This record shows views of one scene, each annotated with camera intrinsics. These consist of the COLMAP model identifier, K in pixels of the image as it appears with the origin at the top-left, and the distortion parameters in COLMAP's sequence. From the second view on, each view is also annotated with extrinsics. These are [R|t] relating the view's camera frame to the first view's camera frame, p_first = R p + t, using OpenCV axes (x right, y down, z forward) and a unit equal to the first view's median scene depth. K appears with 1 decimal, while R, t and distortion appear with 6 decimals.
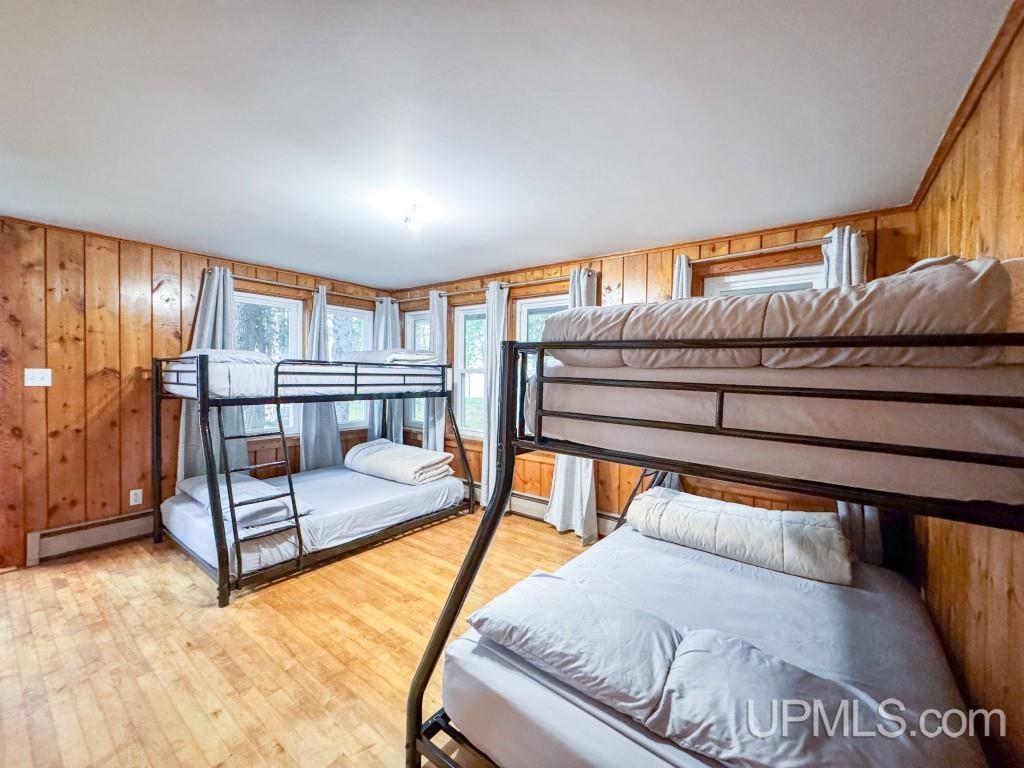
lens RADIAL K [[407.3, 0, 510.0], [0, 407.3, 383.5], [0, 0, 1]] dist [0.001381, 0.000150]
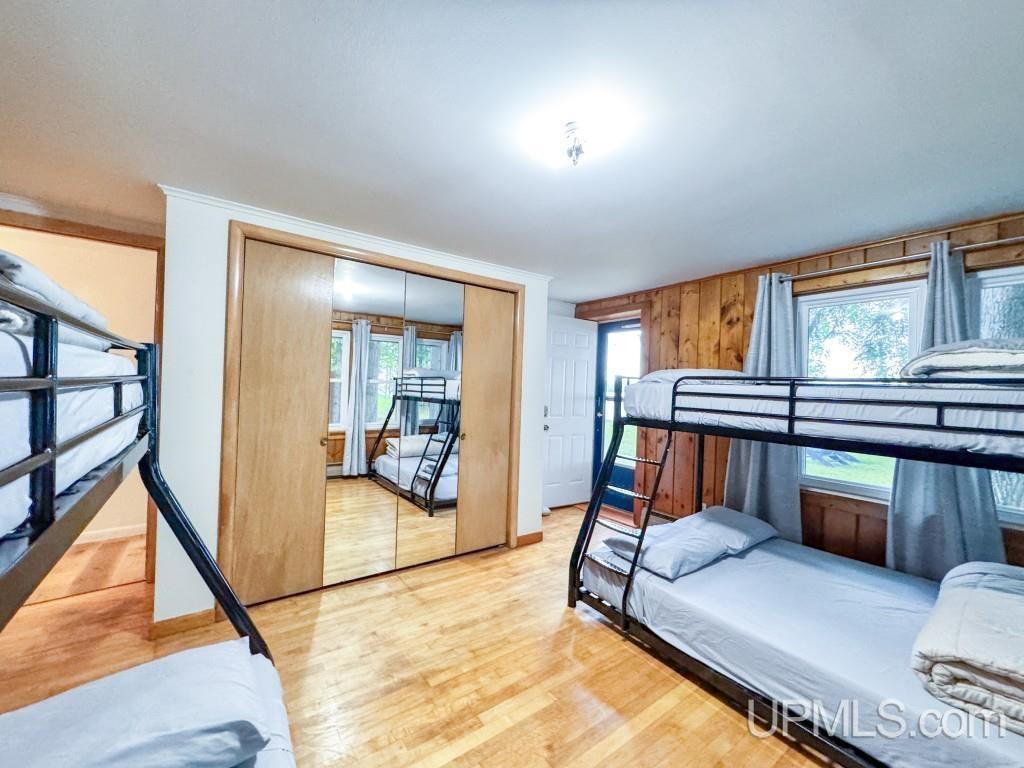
lens RADIAL K [[407.3, 0, 510.0], [0, 407.3, 383.5], [0, 0, 1]] dist [0.001381, 0.000150]
pose [[-0.275892, -0.031225, -0.960681, 0.321287], [-0.063193, 0.997899, -0.014287, -0.012036], [0.959109, 0.056767, -0.277285, 0.903818]]
